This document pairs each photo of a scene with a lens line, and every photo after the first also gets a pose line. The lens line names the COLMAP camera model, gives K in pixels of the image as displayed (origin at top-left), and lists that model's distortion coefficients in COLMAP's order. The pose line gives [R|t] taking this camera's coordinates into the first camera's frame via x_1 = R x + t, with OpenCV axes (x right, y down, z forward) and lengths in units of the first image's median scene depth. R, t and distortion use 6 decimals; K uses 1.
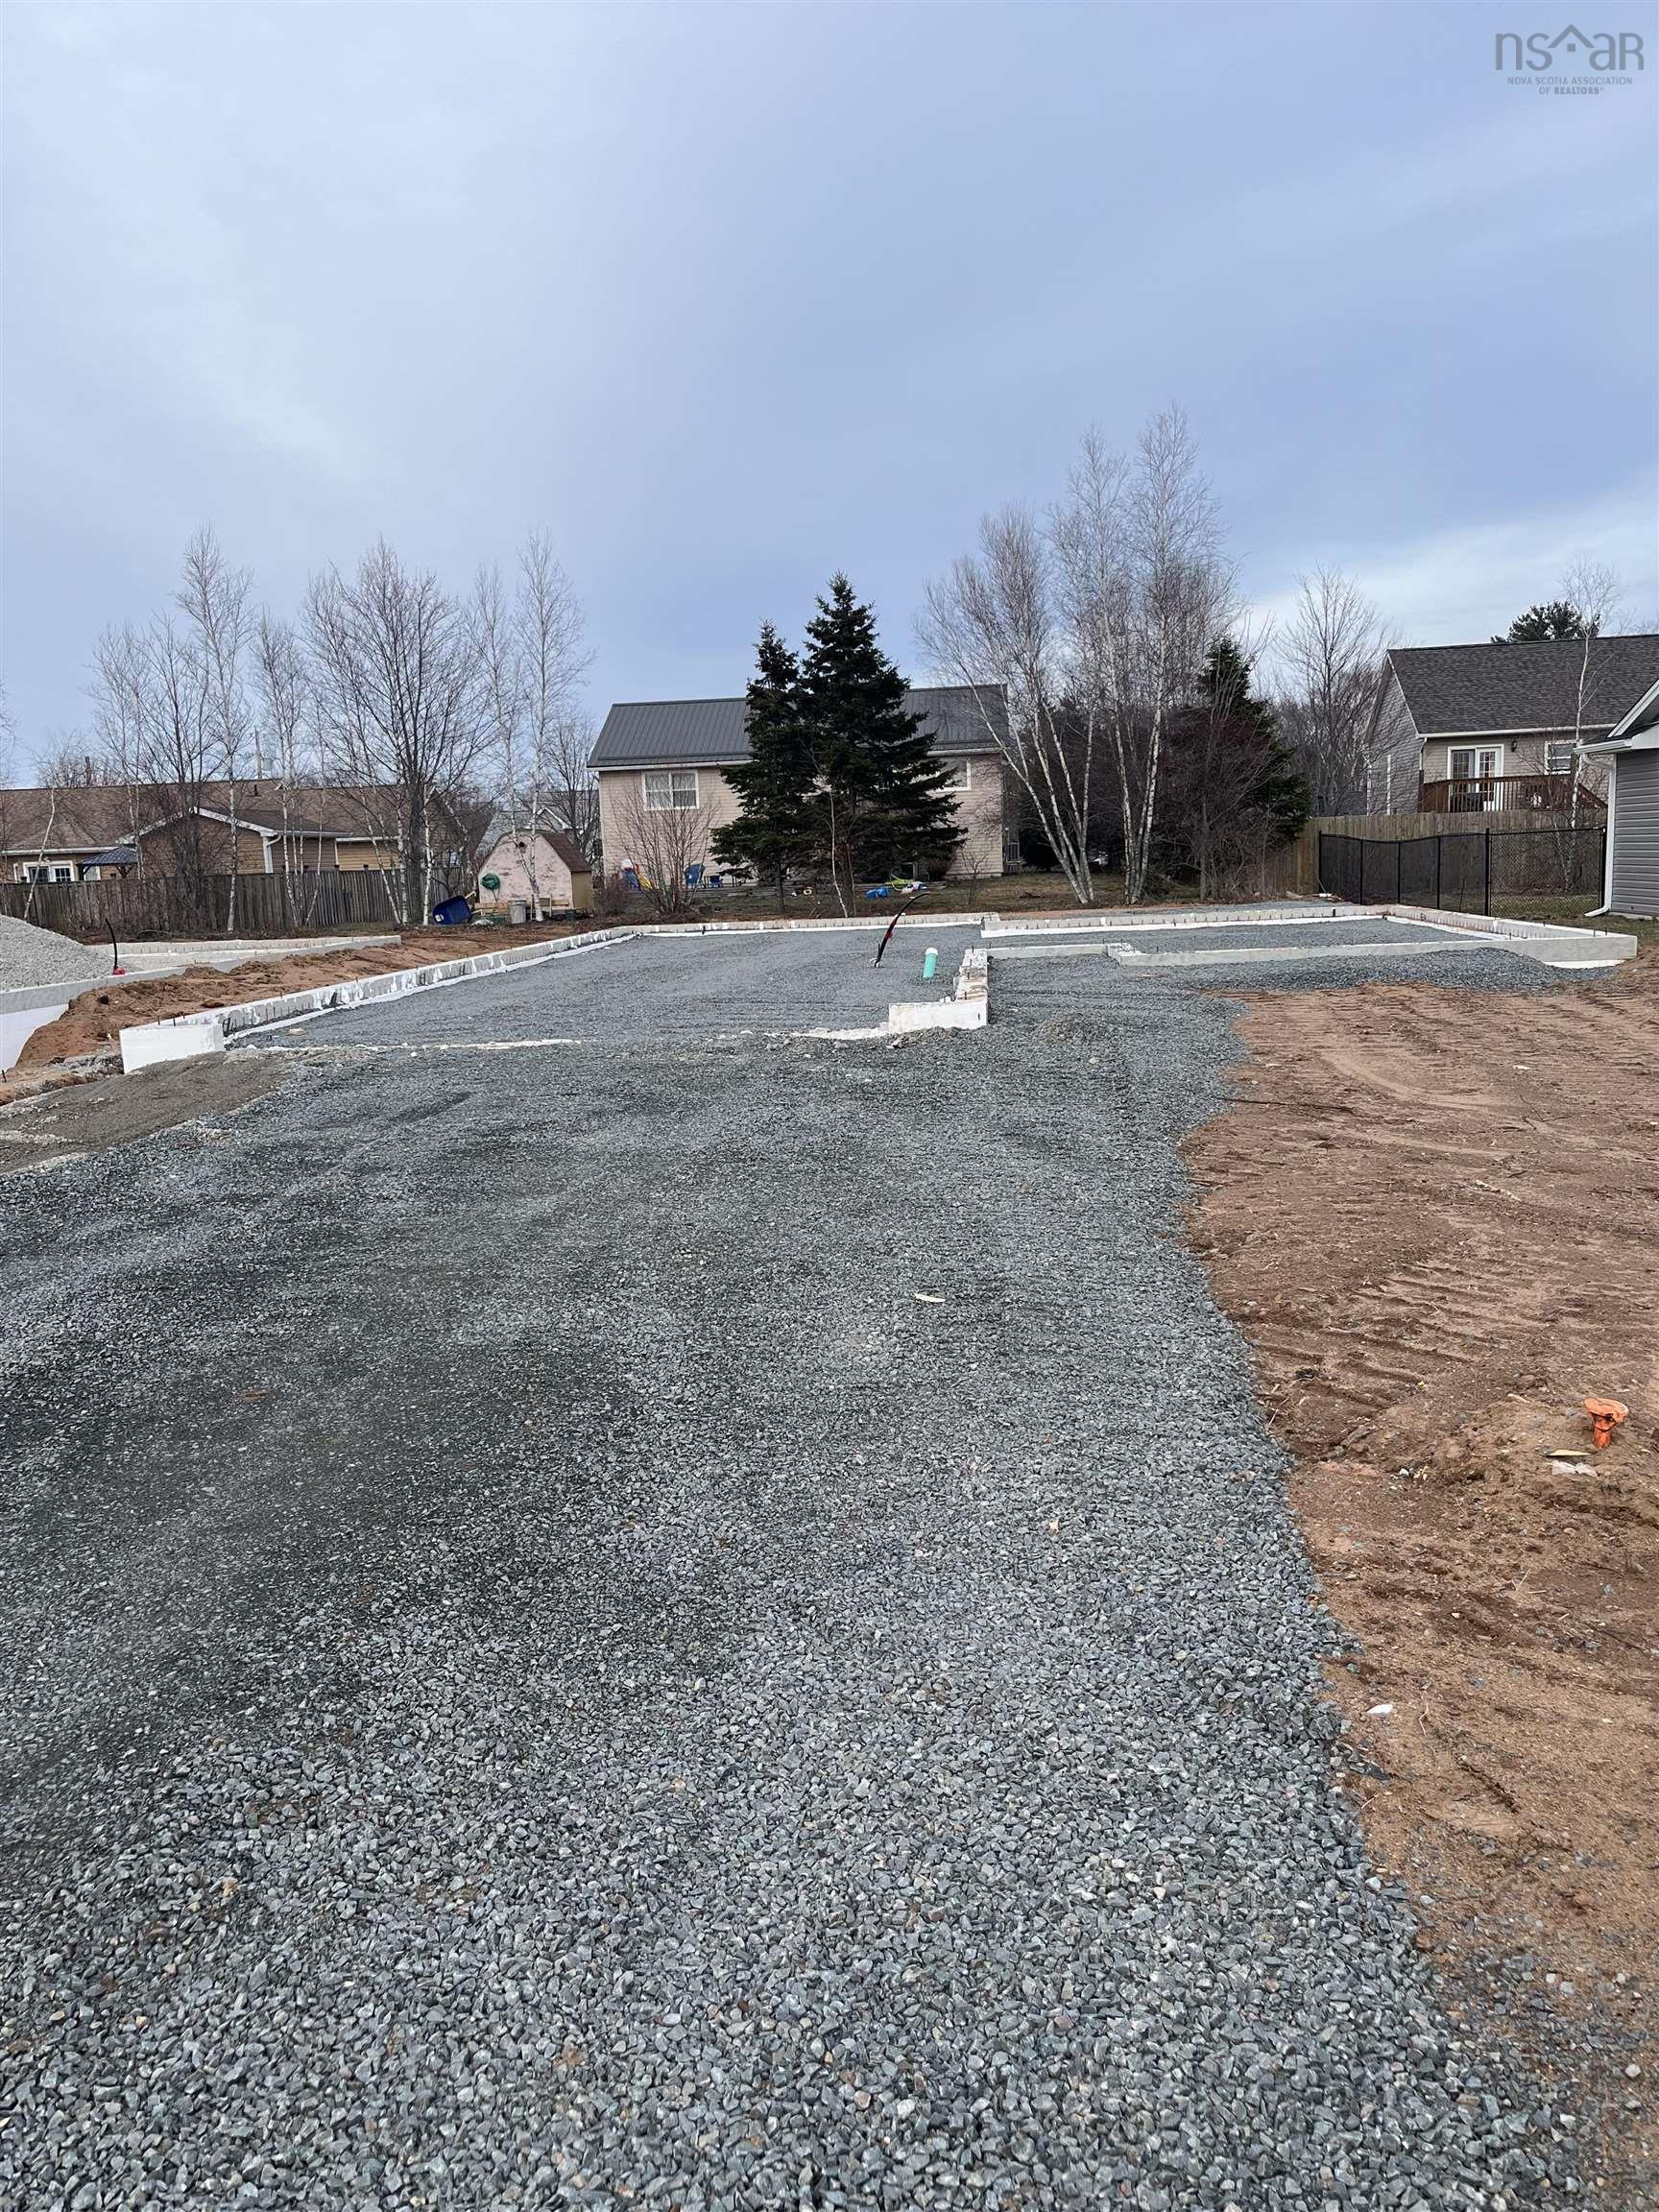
lens RADIAL K [[1696.6, 0, 837.5], [0, 1696.6, 1143.4], [0, 0, 1]] dist [0.049303, -0.064889]
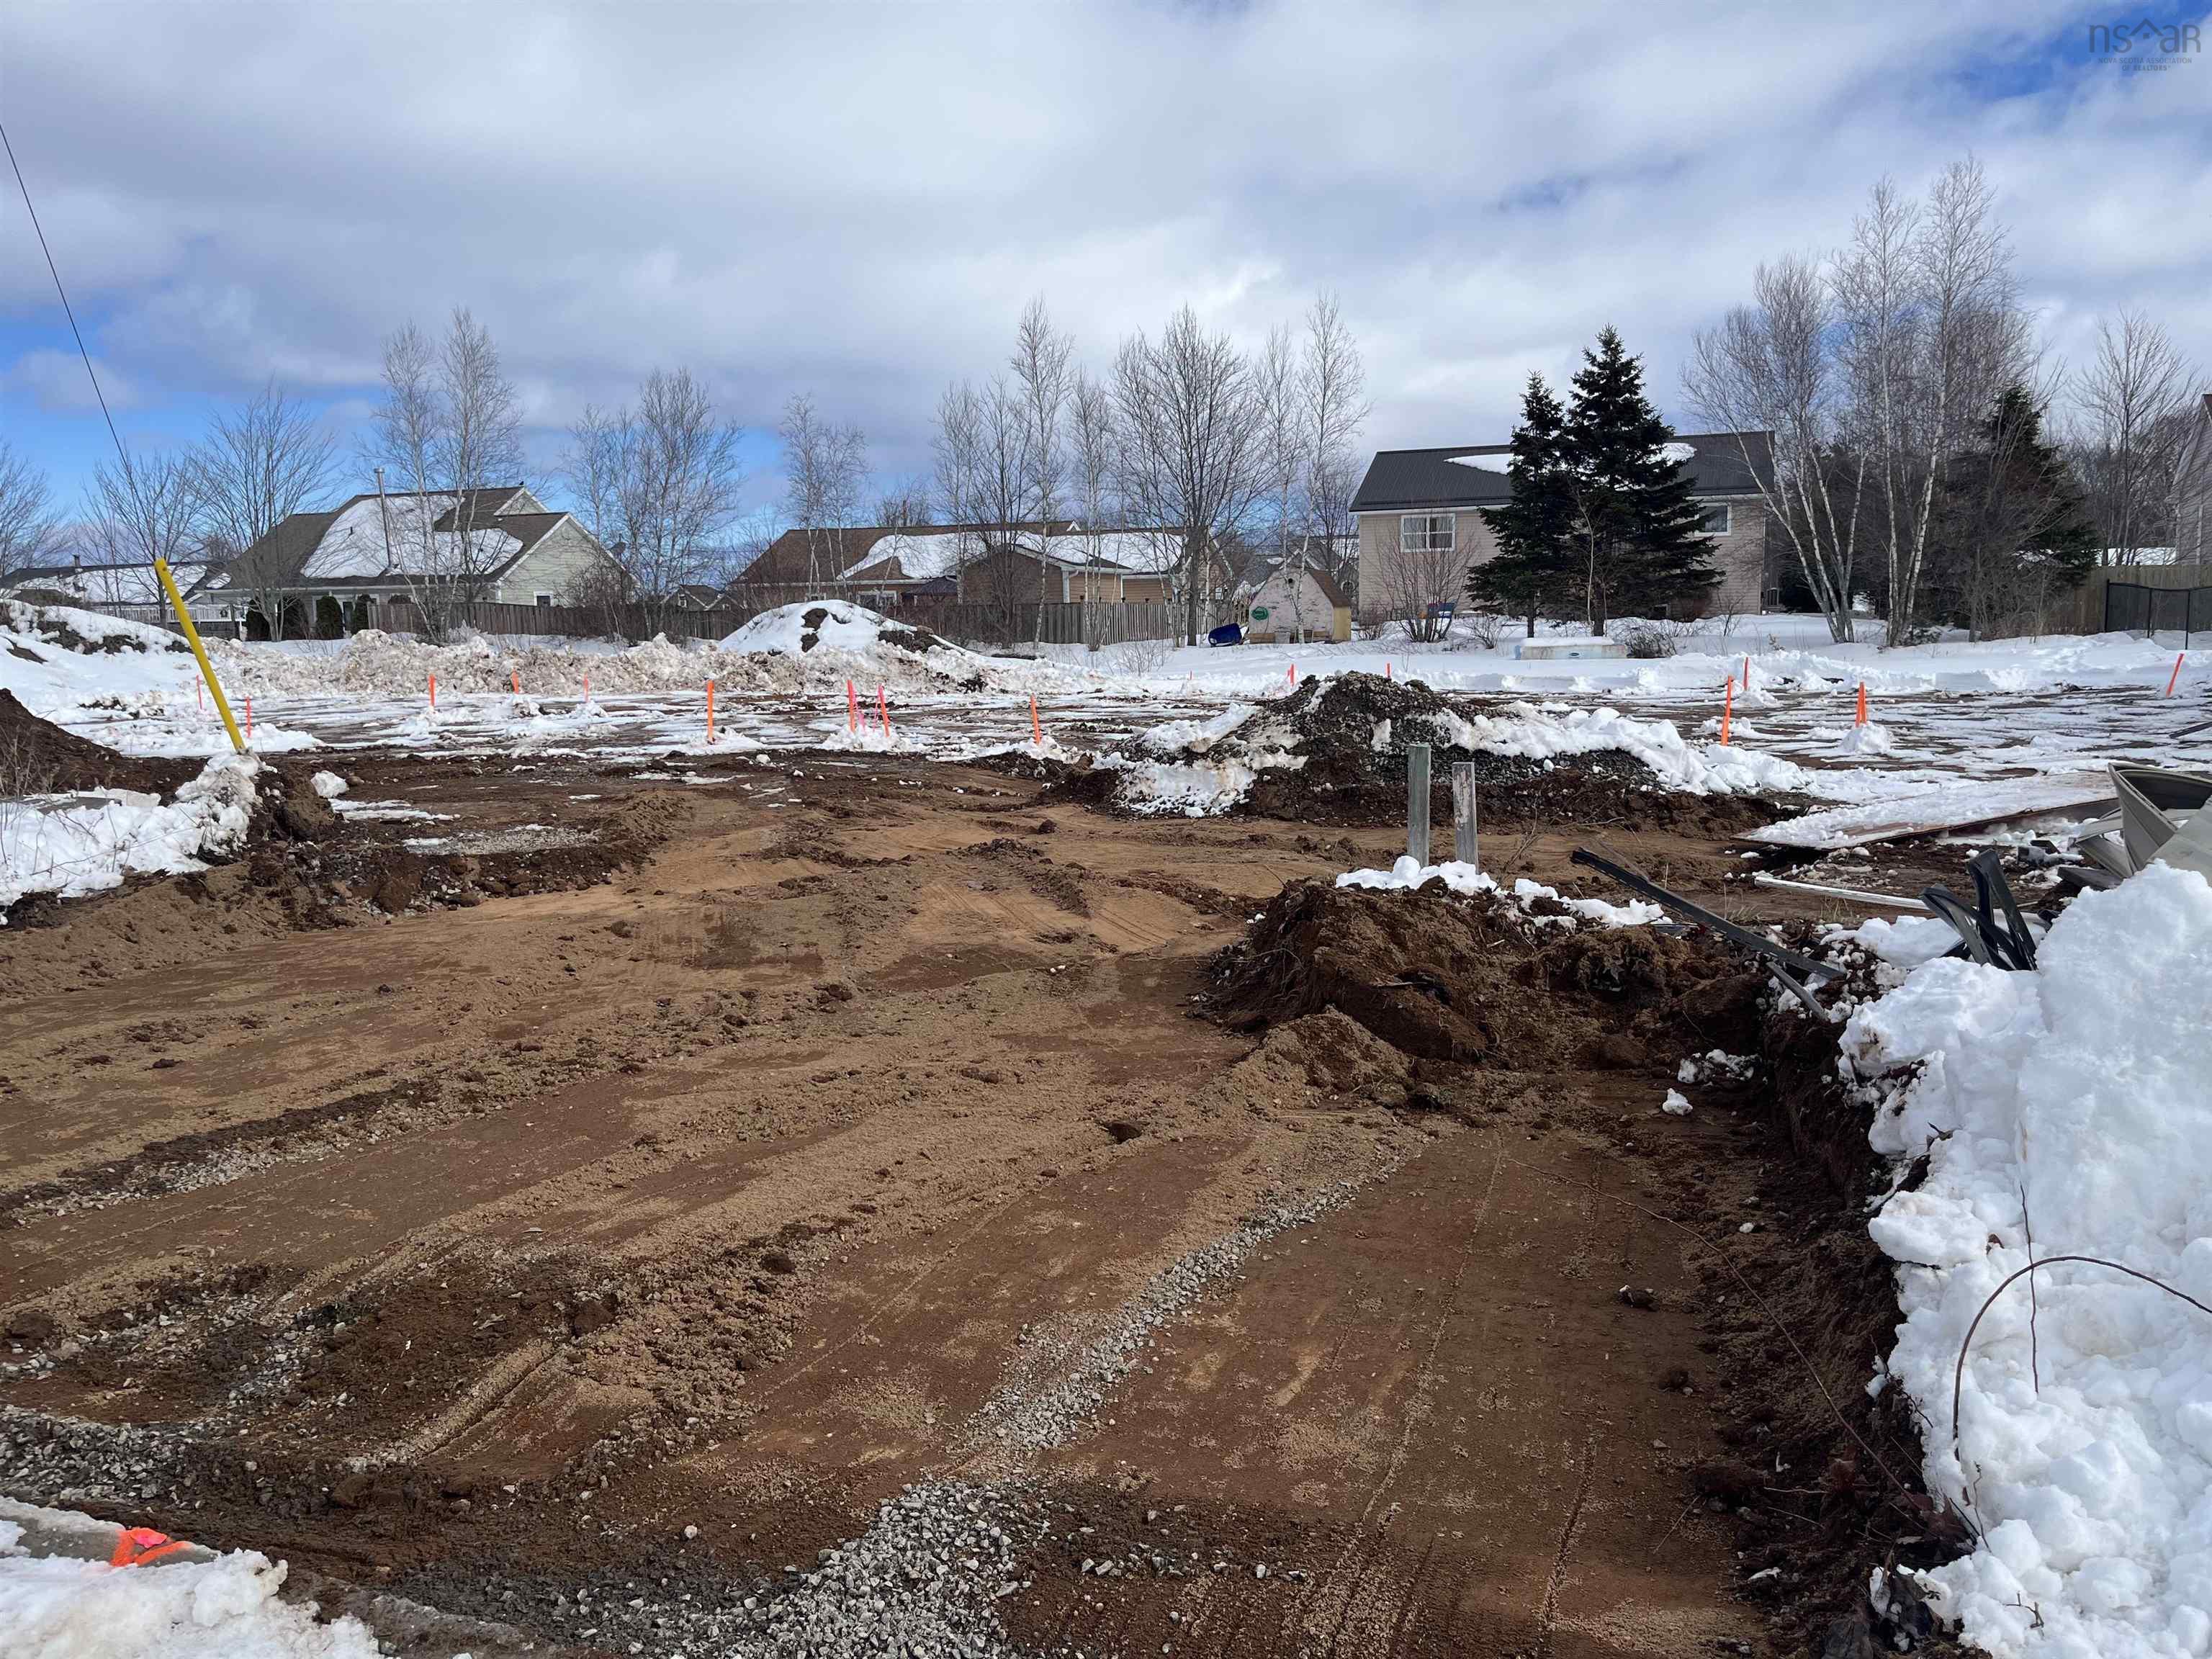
lens RADIAL K [[1696.6, 0, 1127.0], [0, 1696.6, 848.7], [0, 0, 1]] dist [0.049303, -0.064889]
pose [[0.965772, 0.059003, -0.252592, -0.001324], [-0.064911, 0.997777, -0.015113, 0.019883], [0.251139, 0.030992, 0.967455, -0.076232]]
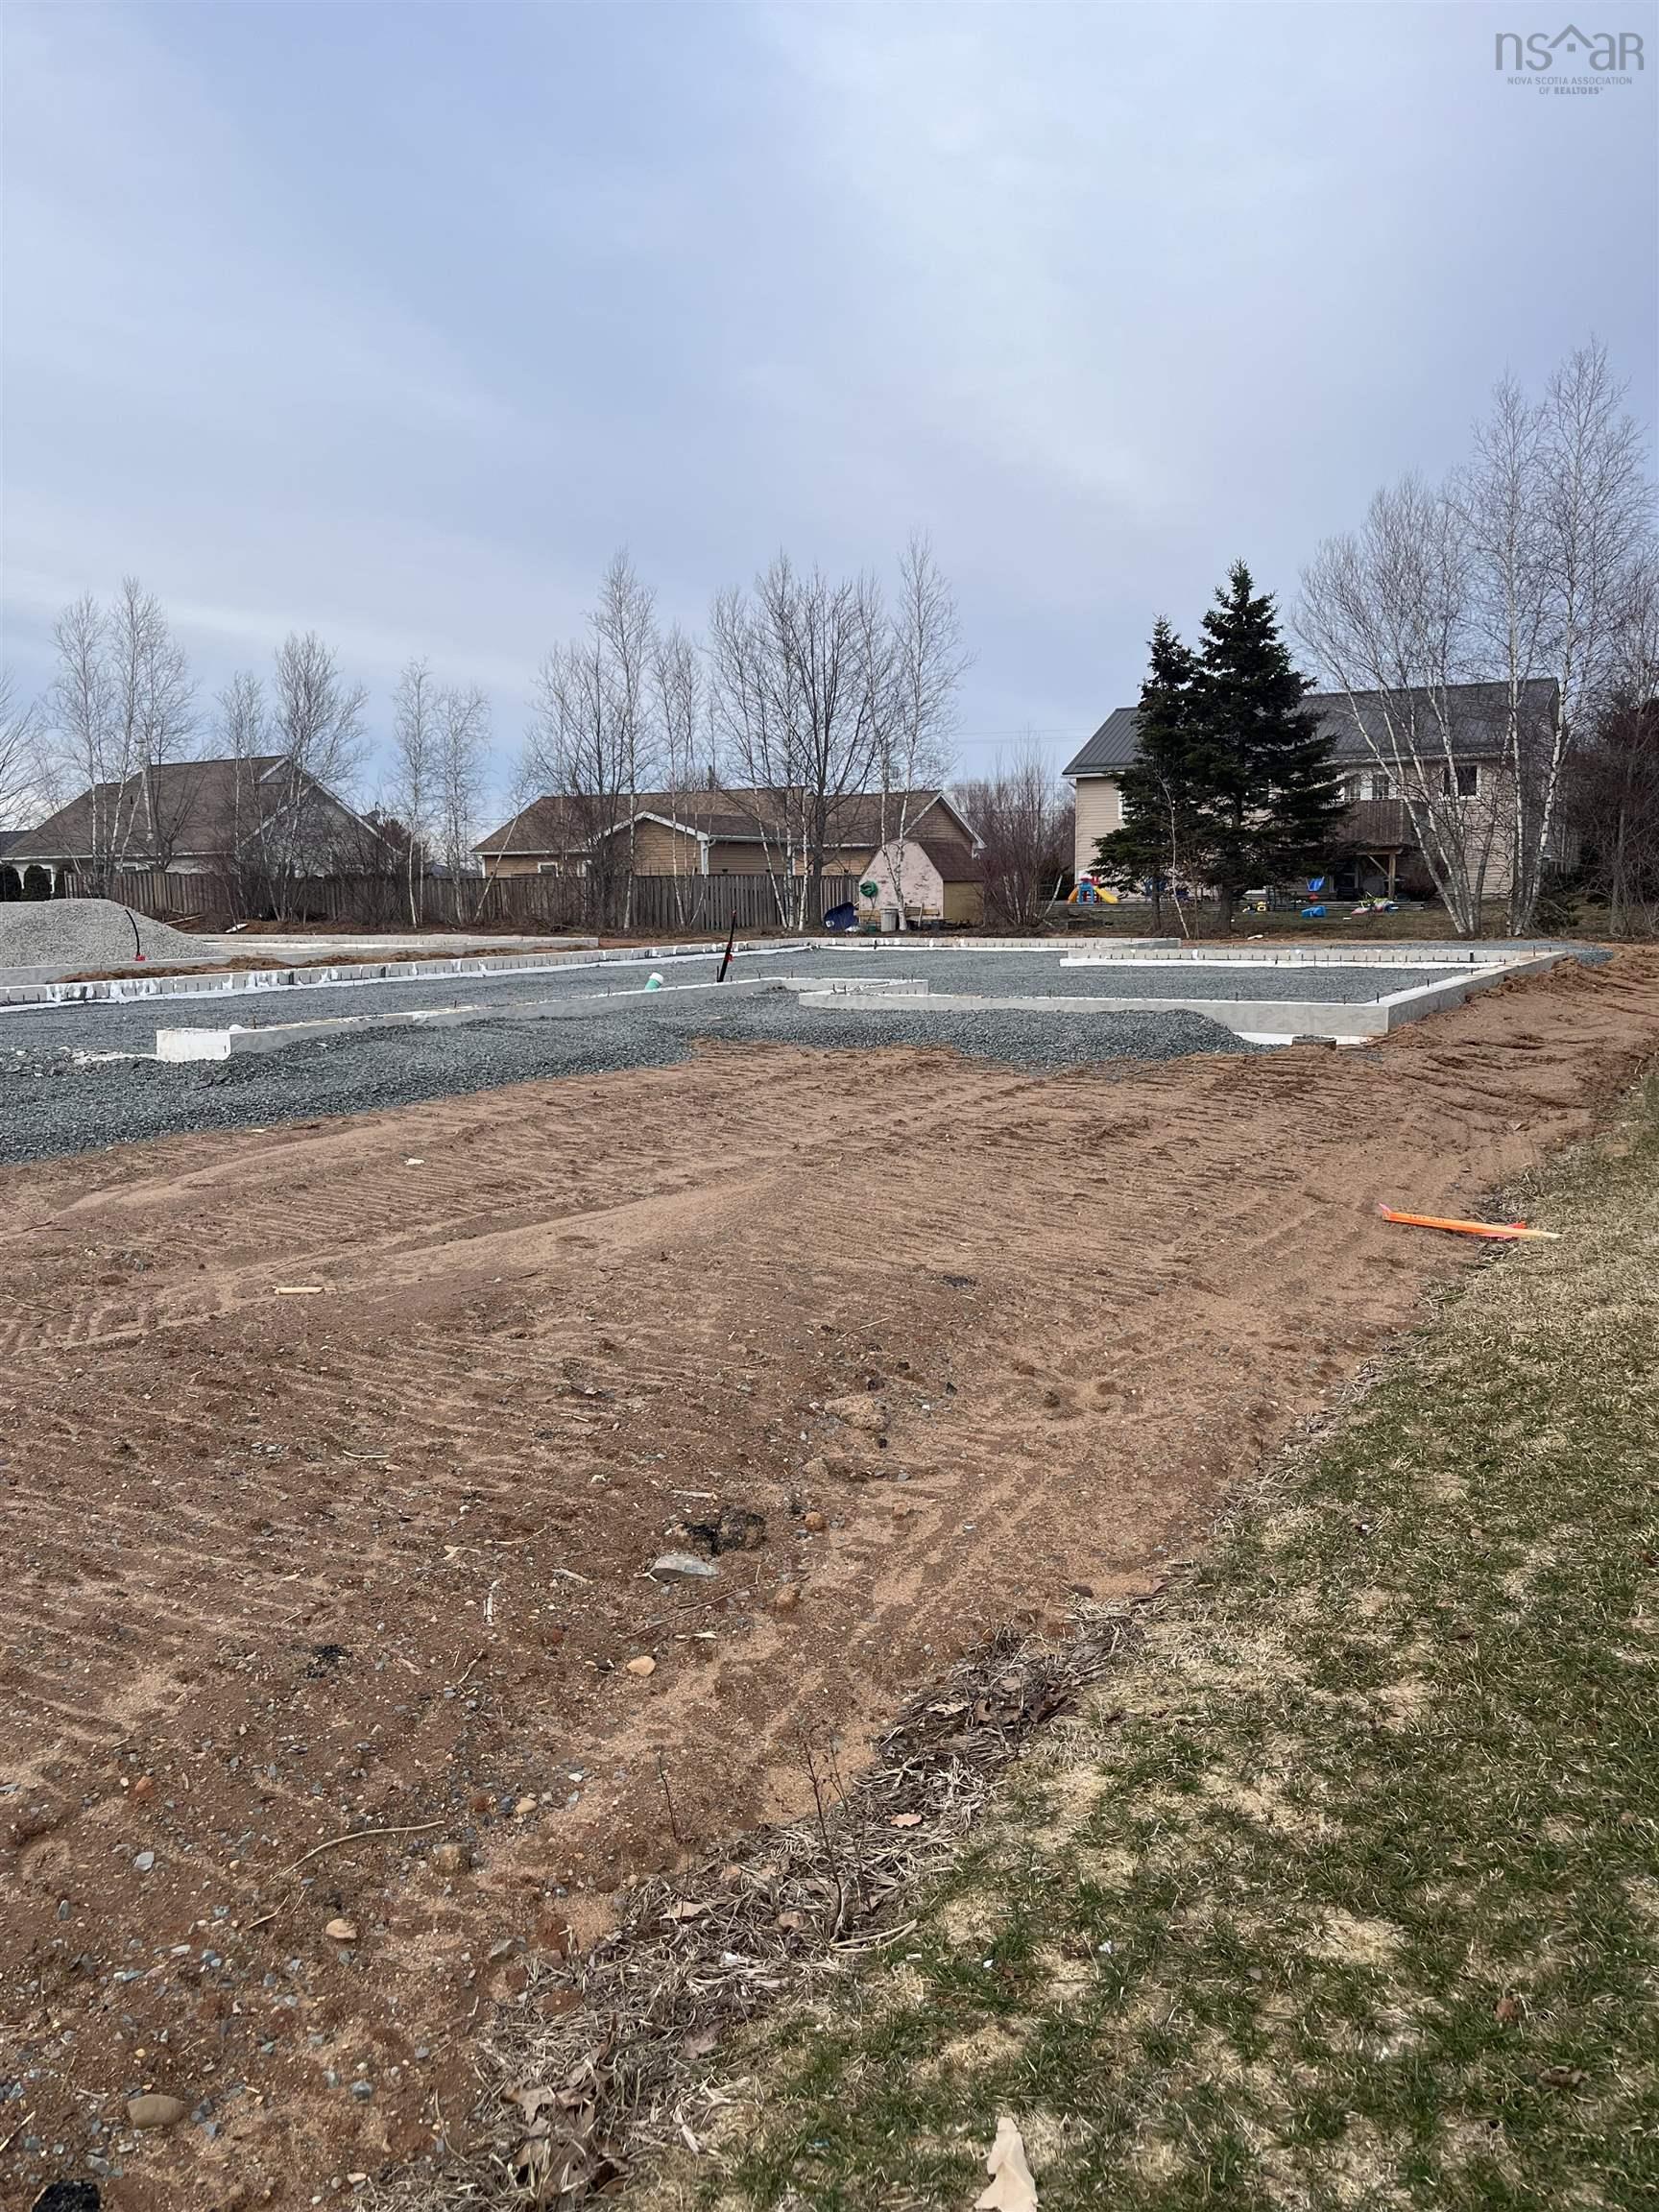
lens RADIAL K [[1696.6, 0, 834.8], [0, 1696.6, 1123.1], [0, 0, 1]] dist [0.049303, -0.064889]
pose [[0.905542, 0.087417, -0.415154, 0.208415], [-0.094141, 0.995550, 0.004286, -0.019841], [0.413681, 0.035202, 0.909741, 0.092766]]
